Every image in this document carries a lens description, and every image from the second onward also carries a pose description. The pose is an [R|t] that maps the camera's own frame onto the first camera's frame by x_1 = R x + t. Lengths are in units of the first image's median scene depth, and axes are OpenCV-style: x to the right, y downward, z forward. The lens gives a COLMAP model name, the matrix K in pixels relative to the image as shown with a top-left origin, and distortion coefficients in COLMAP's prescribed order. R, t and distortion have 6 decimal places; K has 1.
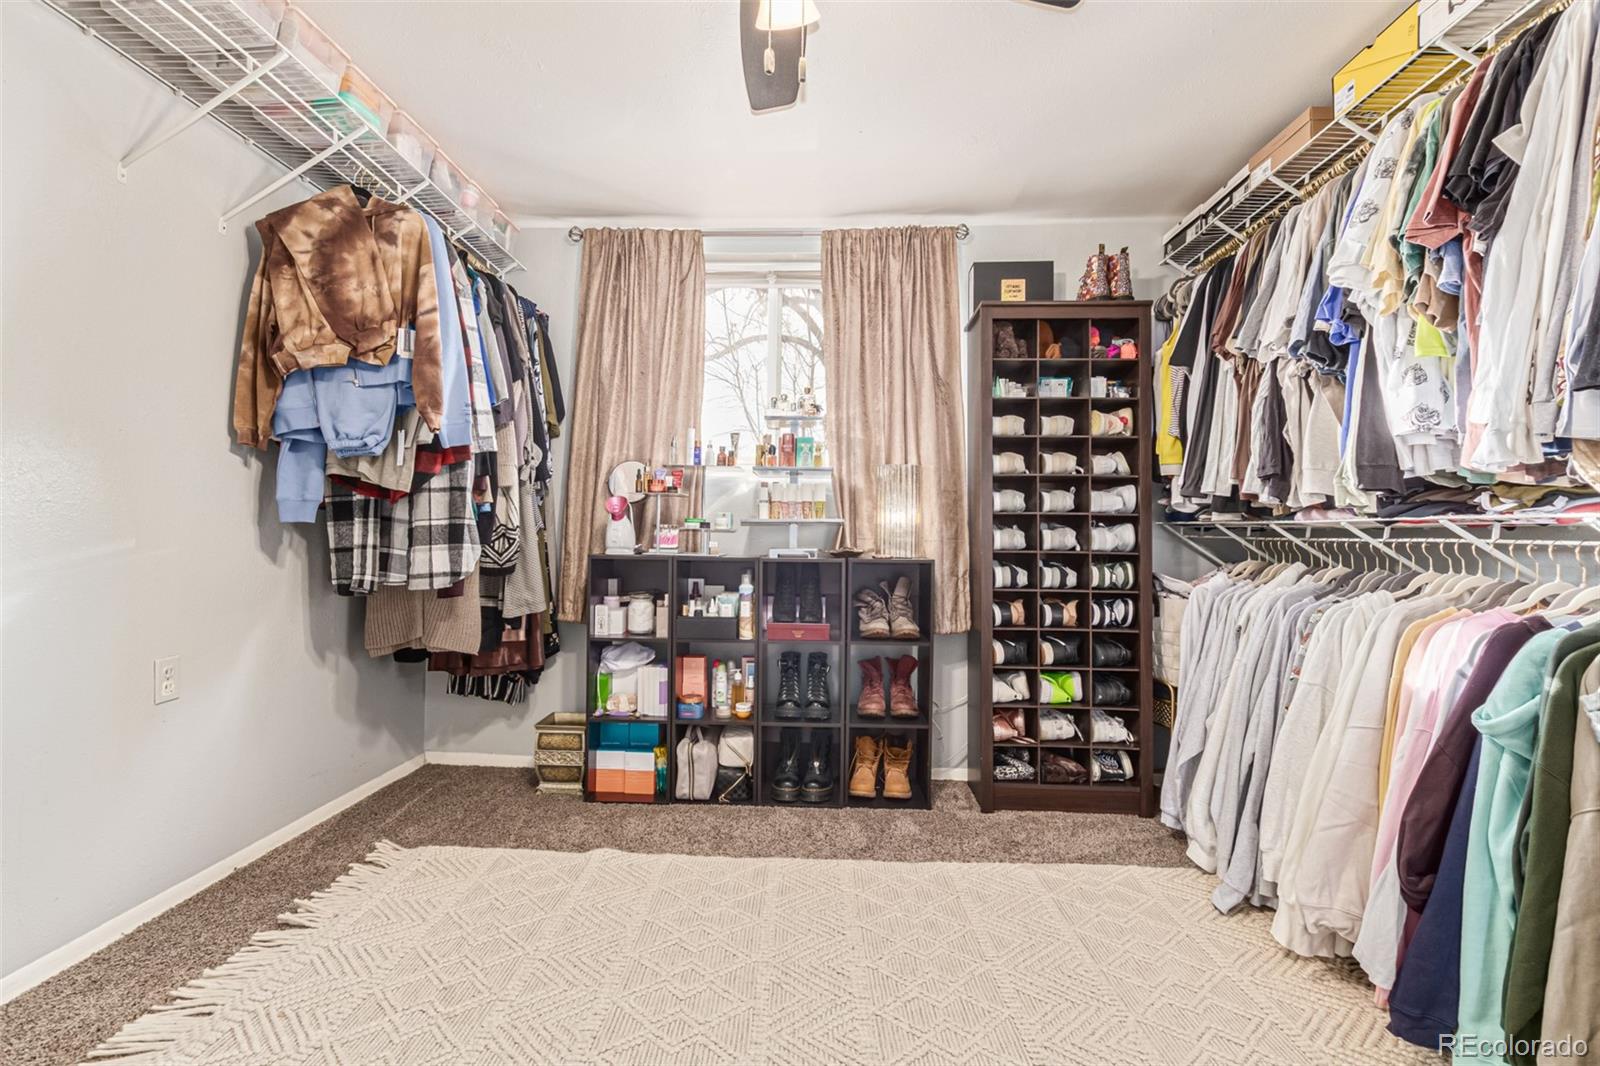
lens RADIAL K [[731.4, 0, 792.8], [0, 731.4, 531.2], [0, 0, 1]] dist [0.008574, -0.001440]
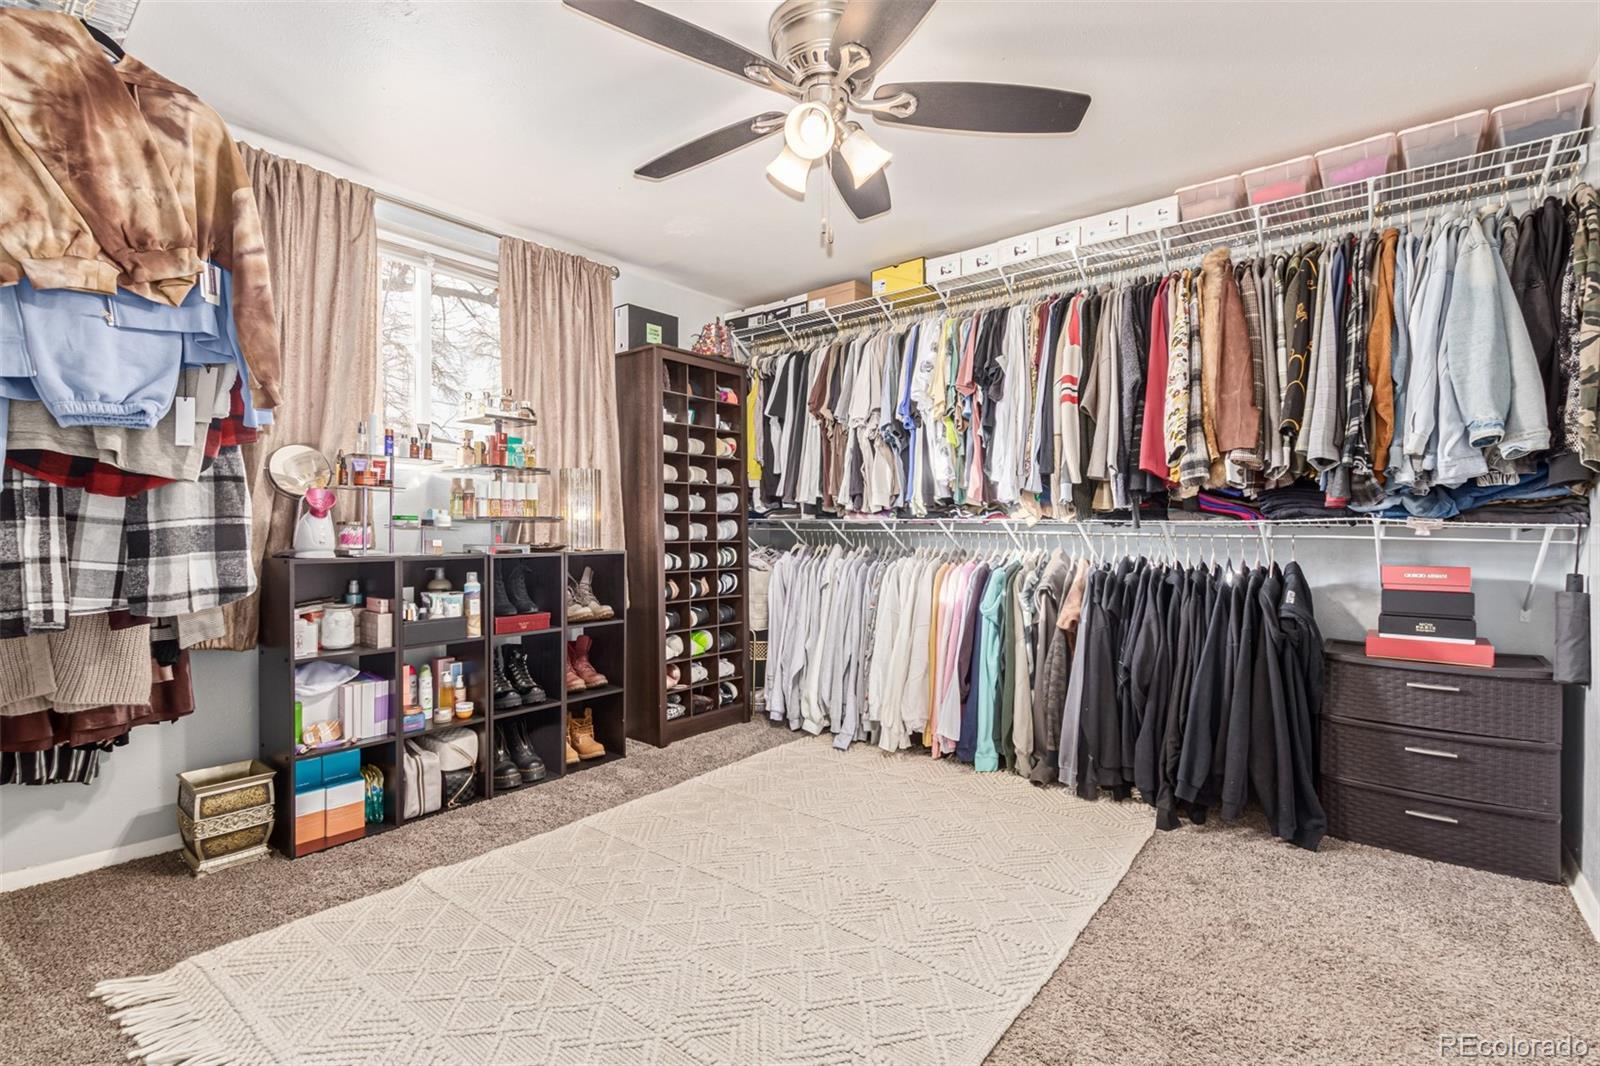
lens RADIAL K [[731.4, 0, 799.8], [0, 731.4, 535.2], [0, 0, 1]] dist [0.008574, -0.001440]
pose [[0.595776, -0.017862, 0.802952, -0.603700], [0.000060, 0.999754, 0.022195, -0.013131], [-0.803151, -0.013175, 0.595630, 0.054683]]
